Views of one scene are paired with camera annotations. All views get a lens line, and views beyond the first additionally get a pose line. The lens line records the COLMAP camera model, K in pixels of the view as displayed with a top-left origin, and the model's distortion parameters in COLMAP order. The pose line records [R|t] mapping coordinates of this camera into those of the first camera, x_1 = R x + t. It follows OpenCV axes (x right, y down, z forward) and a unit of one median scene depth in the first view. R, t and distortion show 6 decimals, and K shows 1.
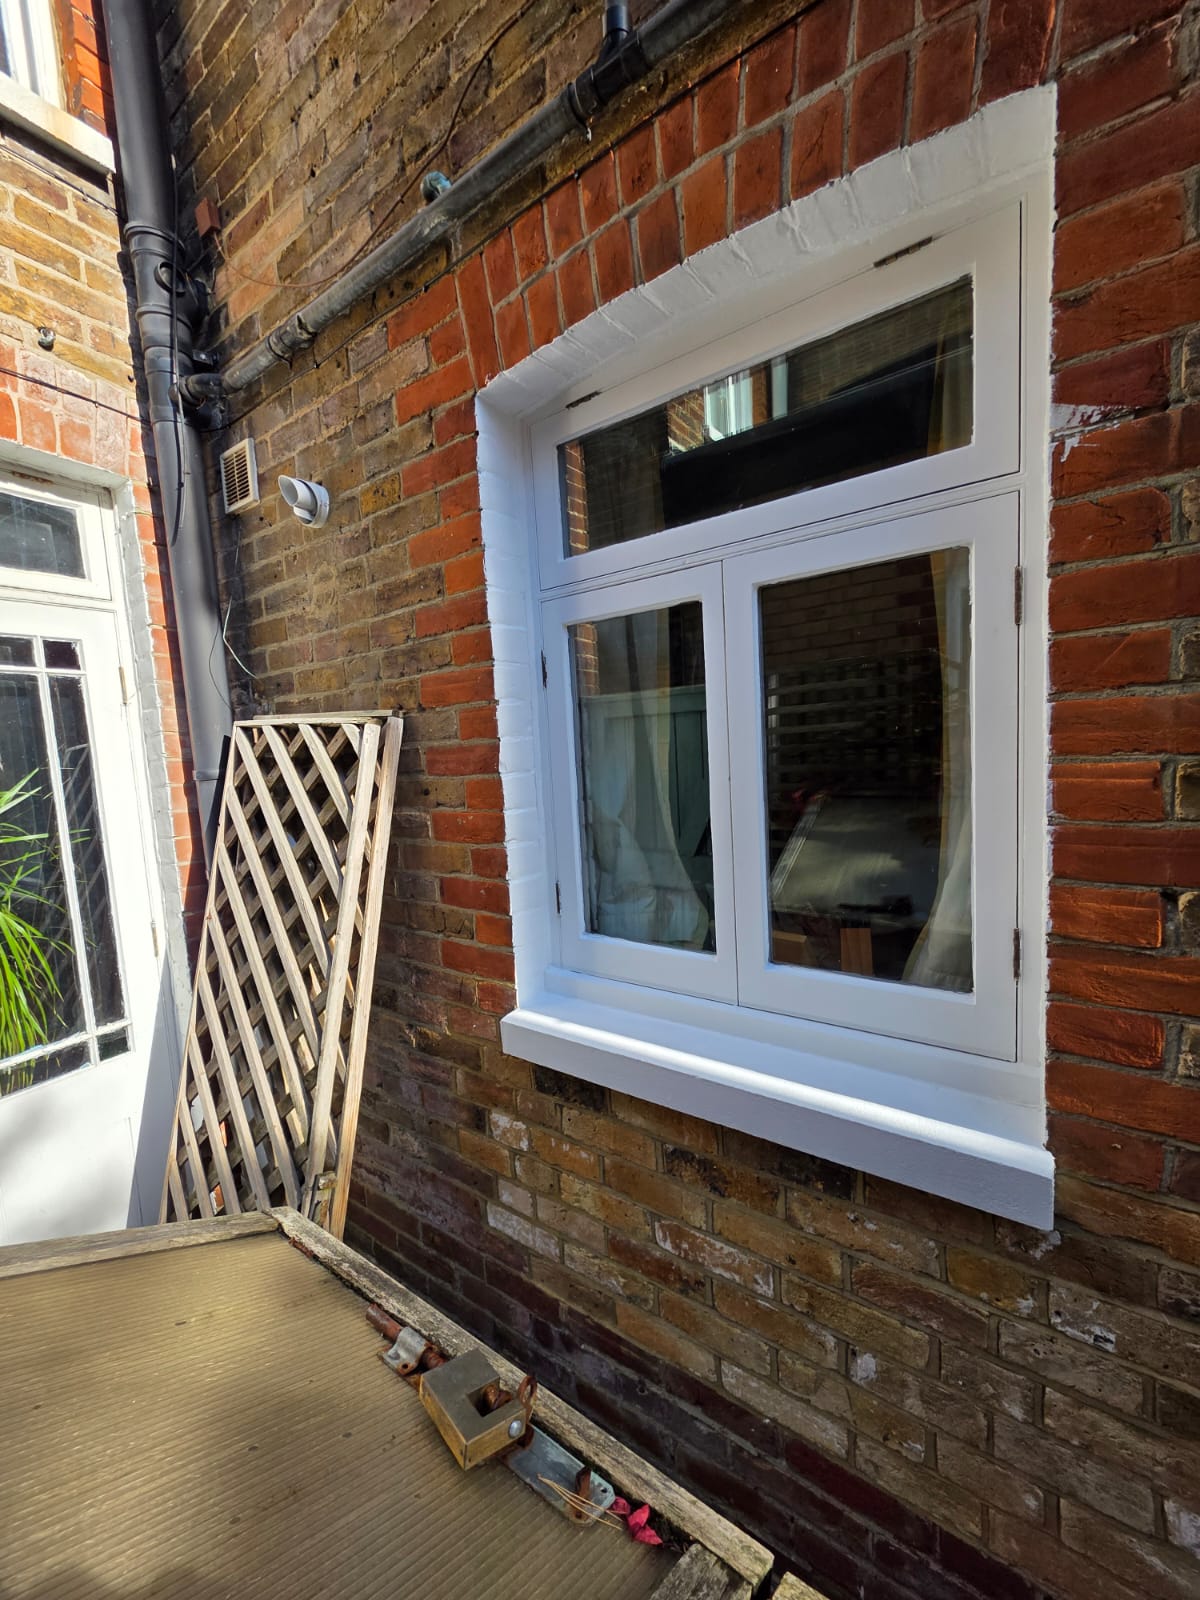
lens RADIAL K [[633.3, 0, 598.4], [0, 633.3, 801.8], [0, 0, 1]] dist [-0.003057, 0.002268]
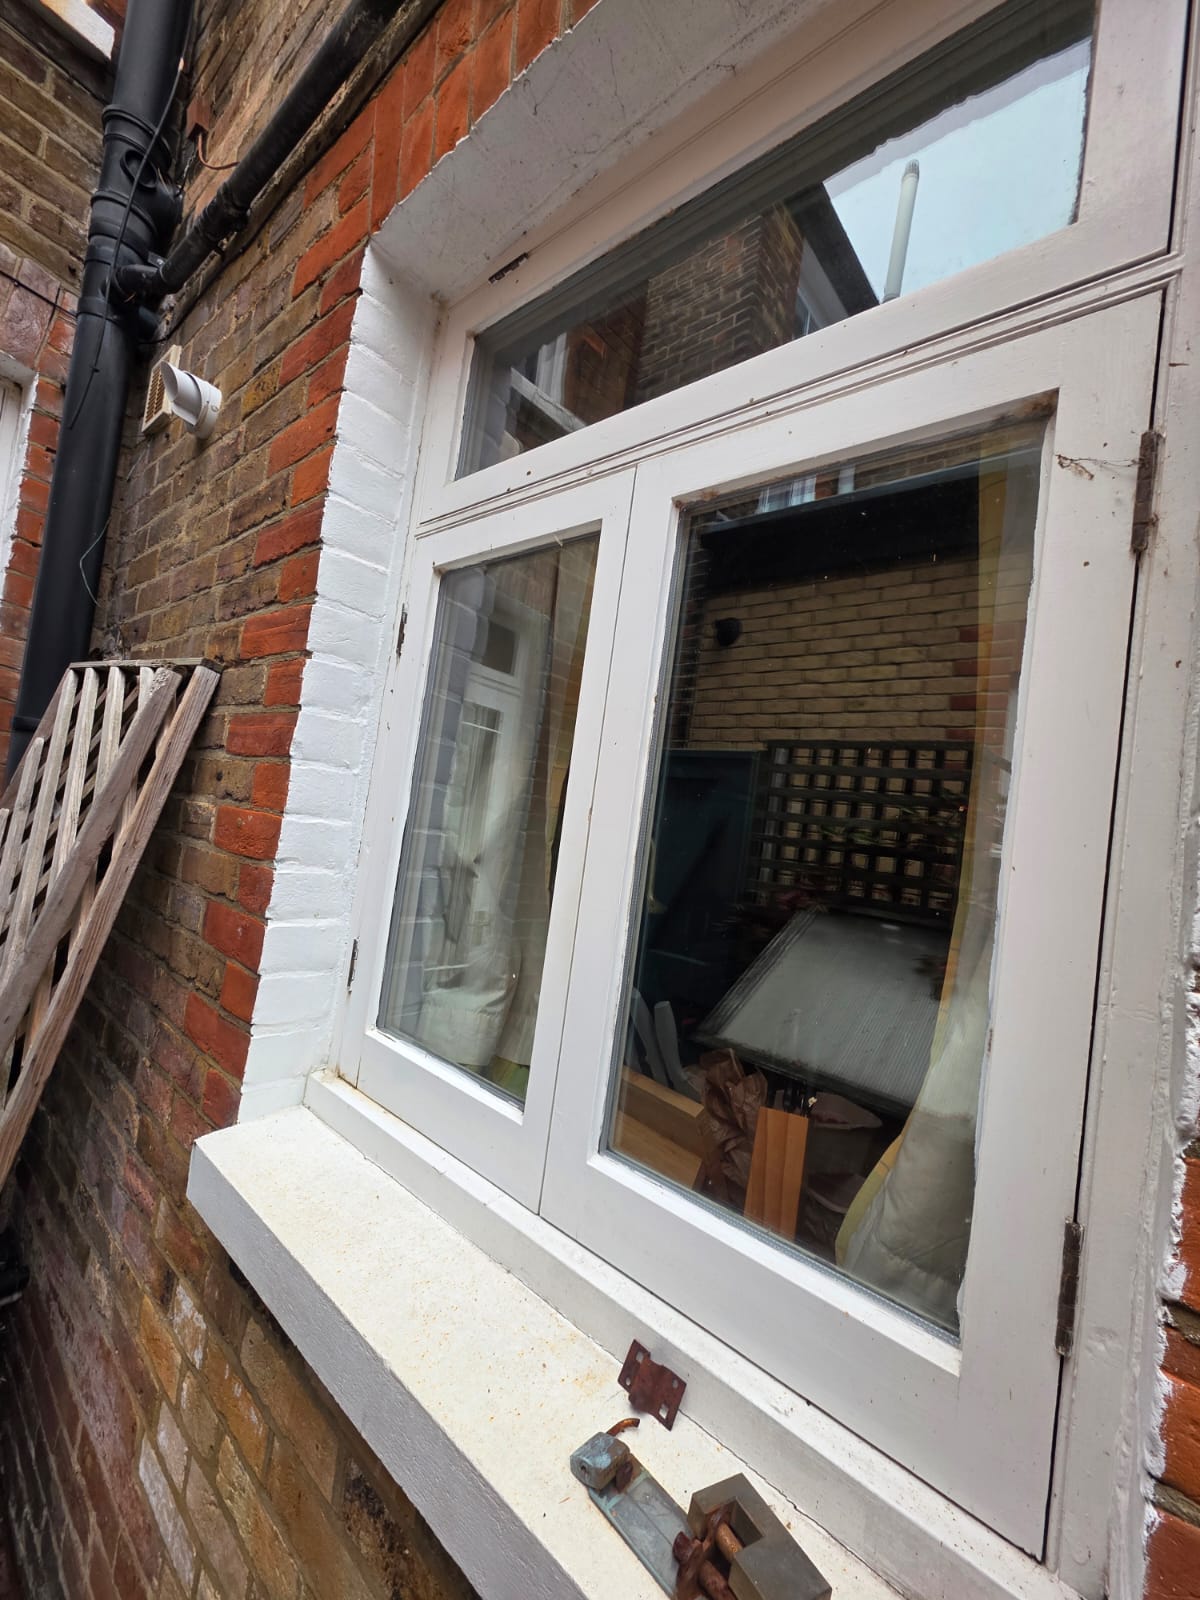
lens RADIAL K [[633.3, 0, 600.5], [0, 633.3, 803.5], [0, 0, 1]] dist [-0.003057, 0.002268]
pose [[0.980396, 0.181803, -0.075970, 0.204836], [-0.190518, 0.973024, -0.130102, 0.024846], [0.050268, 0.142025, 0.988586, 0.324249]]
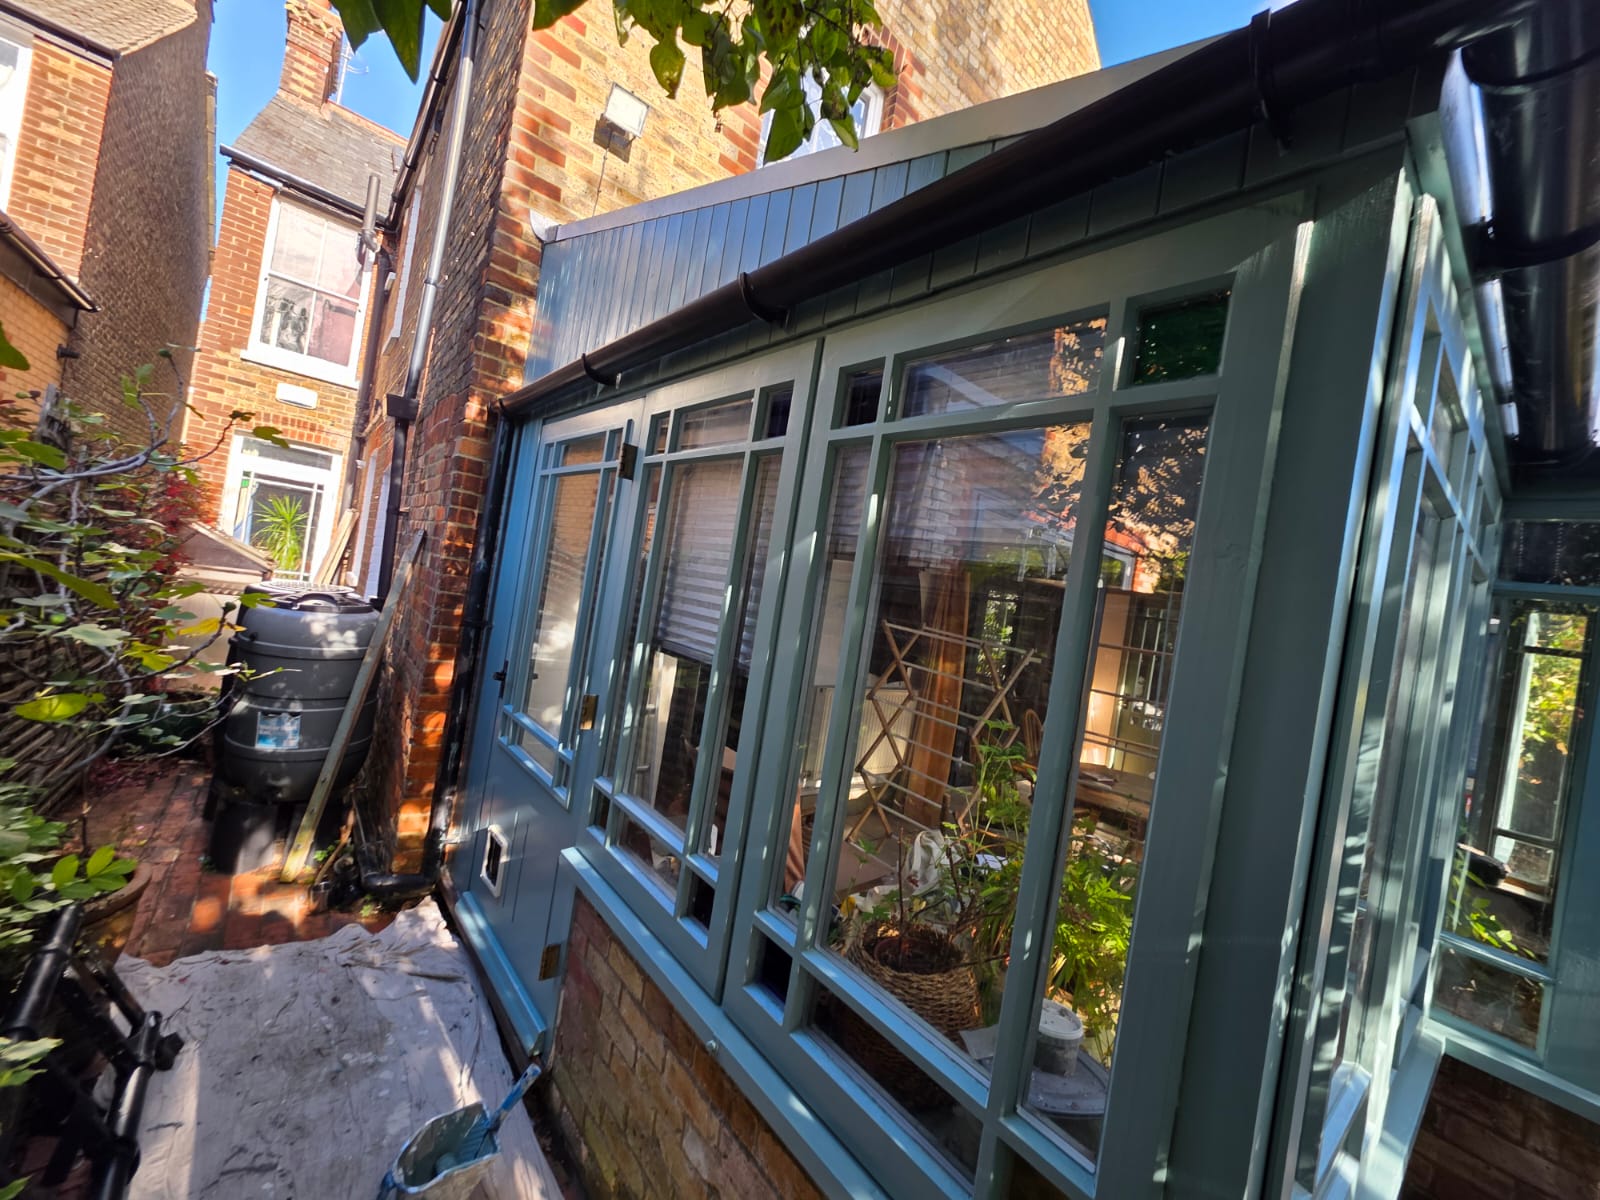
lens RADIAL K [[633.3, 0, 800.4], [0, 633.3, 594.3], [0, 0, 1]] dist [-0.003057, 0.002268]
pose [[0.947309, 0.205818, -0.245448, 4.100298], [-0.230196, 0.970262, -0.074840, 0.056479], [0.222746, 0.127398, 0.966517, -2.787886]]
